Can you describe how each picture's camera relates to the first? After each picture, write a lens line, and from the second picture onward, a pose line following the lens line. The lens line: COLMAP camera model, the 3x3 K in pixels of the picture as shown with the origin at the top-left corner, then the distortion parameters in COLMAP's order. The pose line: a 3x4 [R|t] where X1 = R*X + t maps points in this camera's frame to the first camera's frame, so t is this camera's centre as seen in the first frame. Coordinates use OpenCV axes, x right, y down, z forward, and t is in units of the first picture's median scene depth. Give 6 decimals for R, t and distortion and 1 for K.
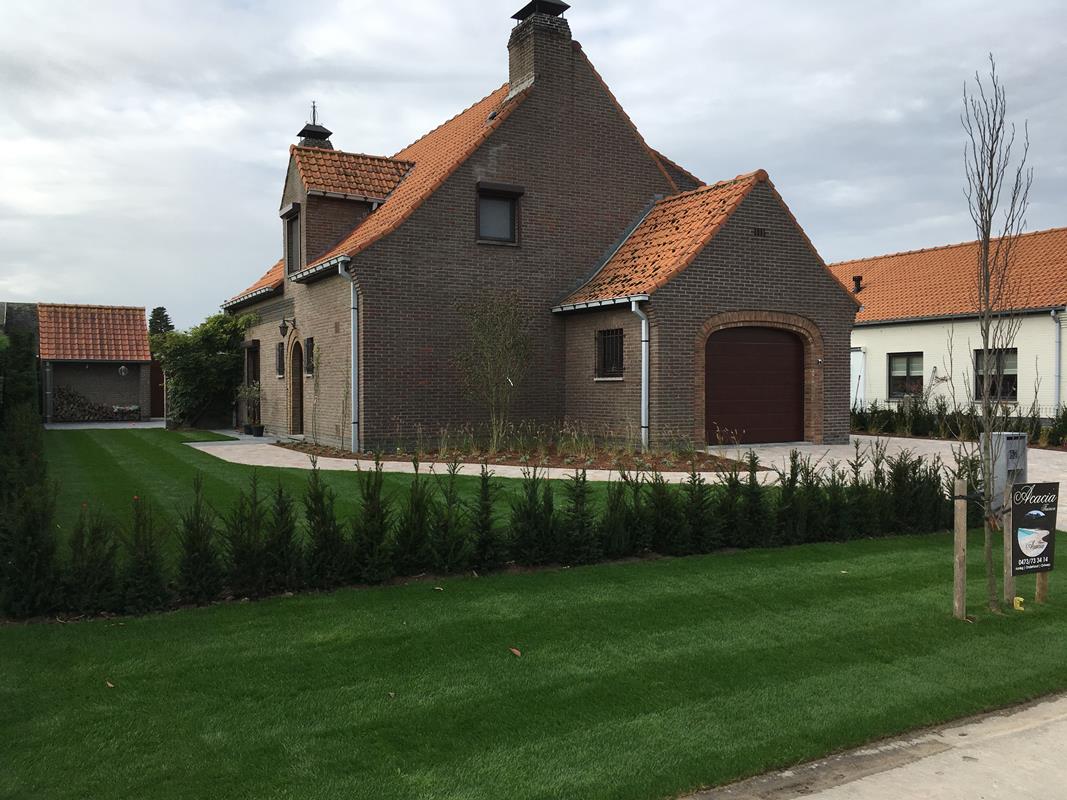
lens RADIAL K [[909.0, 0, 525.7], [0, 909.0, 399.7], [0, 0, 1]] dist [0.074259, -0.091862]
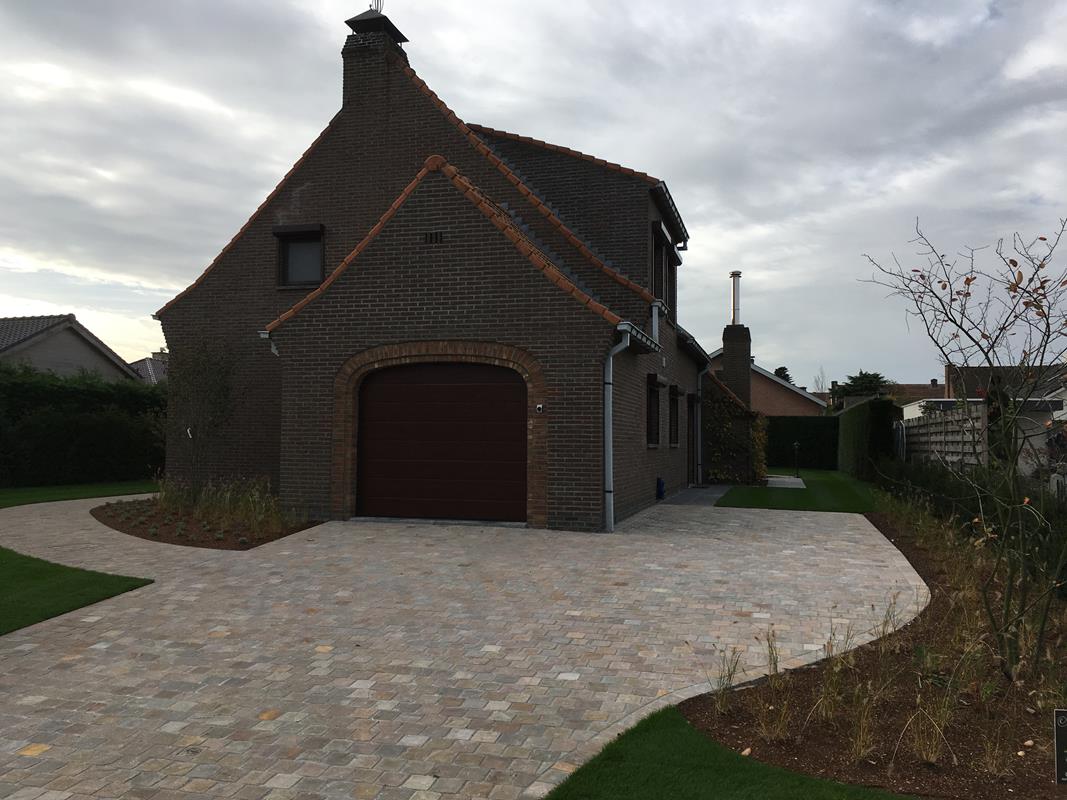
lens RADIAL K [[909.0, 0, 525.7], [0, 909.0, 399.7], [0, 0, 1]] dist [0.074259, -0.091862]
pose [[0.710888, -0.021470, -0.702978, 0.801990], [-0.024756, 0.998151, -0.055520, -0.009318], [0.702869, 0.056872, 0.709042, 0.505733]]
